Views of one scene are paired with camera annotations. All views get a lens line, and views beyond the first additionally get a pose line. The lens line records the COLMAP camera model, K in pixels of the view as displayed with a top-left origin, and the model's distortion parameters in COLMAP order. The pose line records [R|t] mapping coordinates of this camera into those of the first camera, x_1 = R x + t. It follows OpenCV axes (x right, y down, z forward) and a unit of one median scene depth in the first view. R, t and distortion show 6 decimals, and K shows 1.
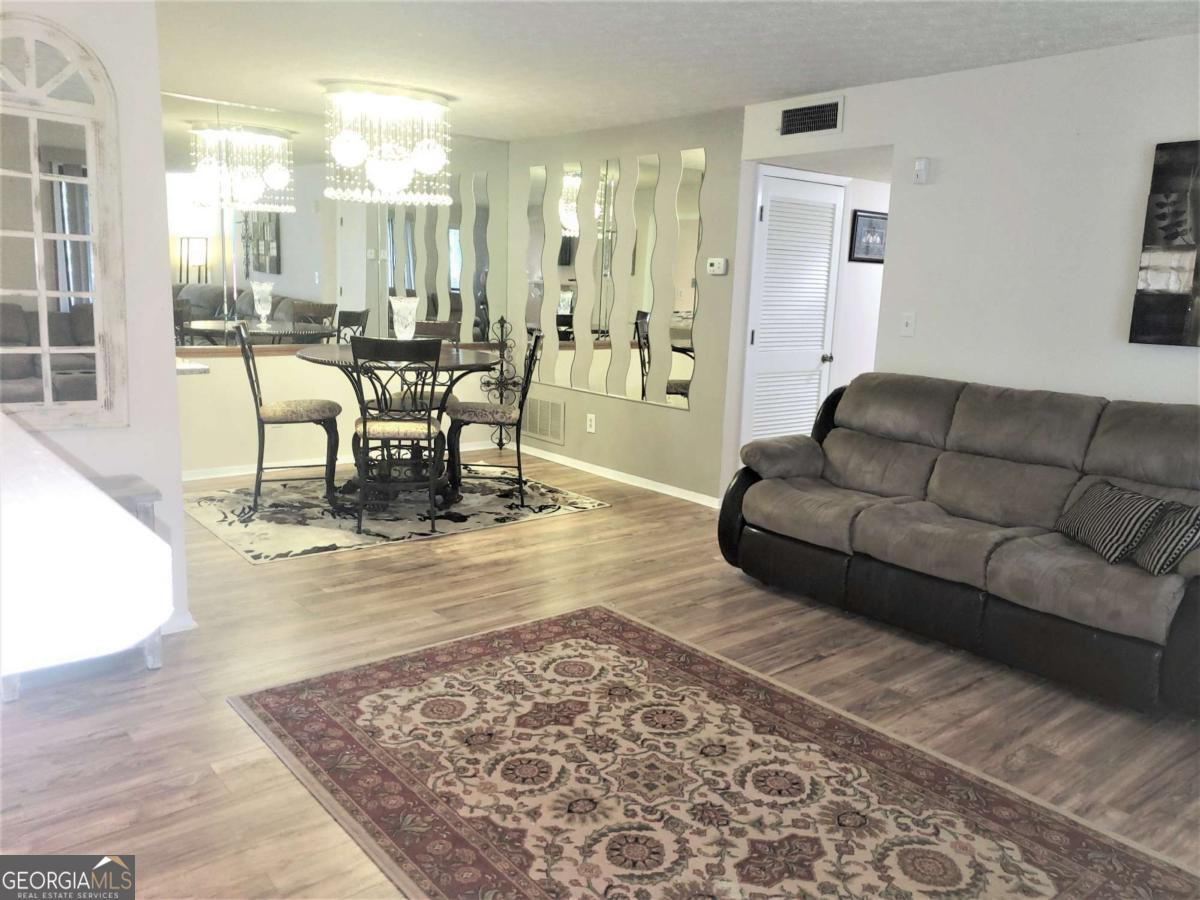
lens RADIAL K [[916.9, 0, 605.4], [0, 916.9, 471.7], [0, 0, 1]] dist [0.086615, -0.164006]
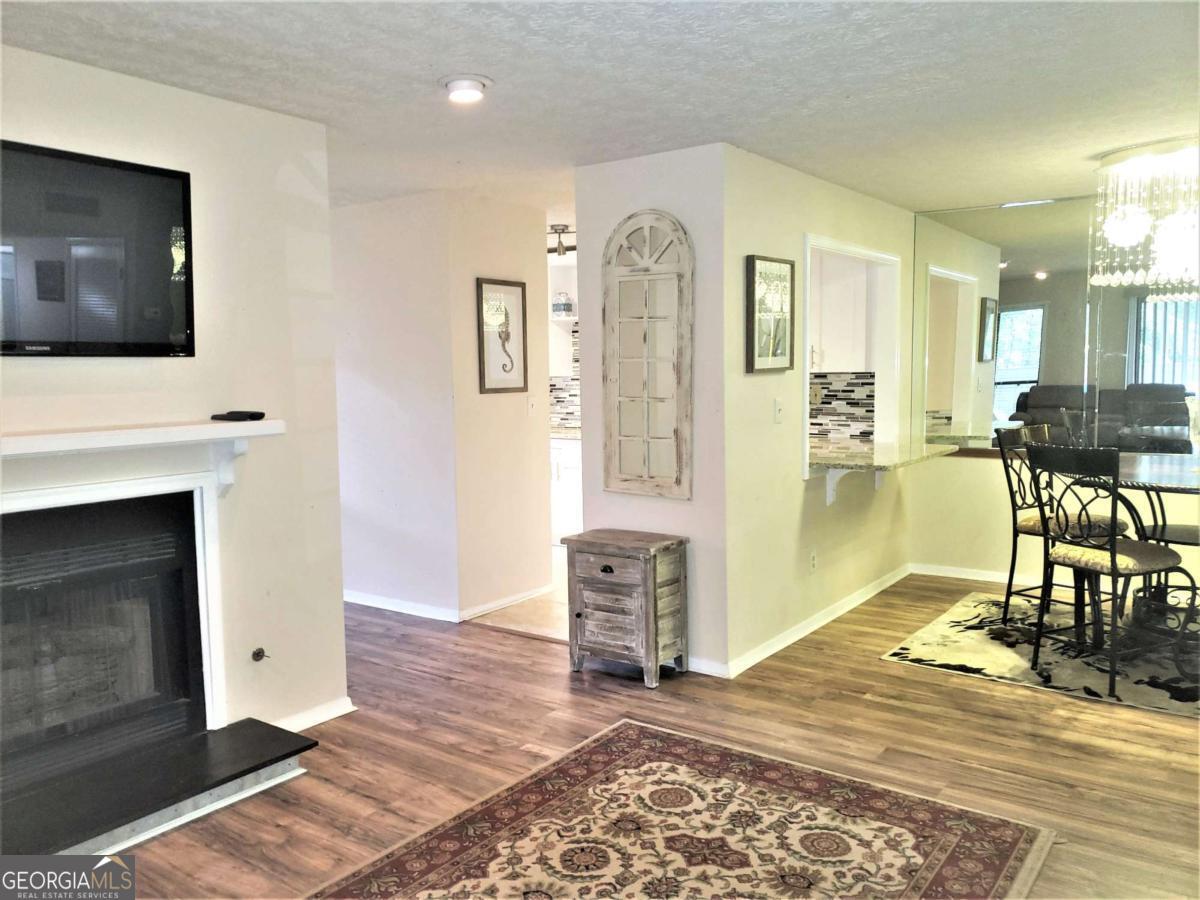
lens RADIAL K [[954.2, 0, 598.3], [0, 954.2, 470.9], [0, 0, 1]] dist [0.085524, -0.091332]
pose [[0.250399, 0.071090, -0.965529, 0.758345], [-0.173485, 0.984453, 0.027492, -0.107596], [0.952472, 0.160620, 0.258839, 0.552828]]
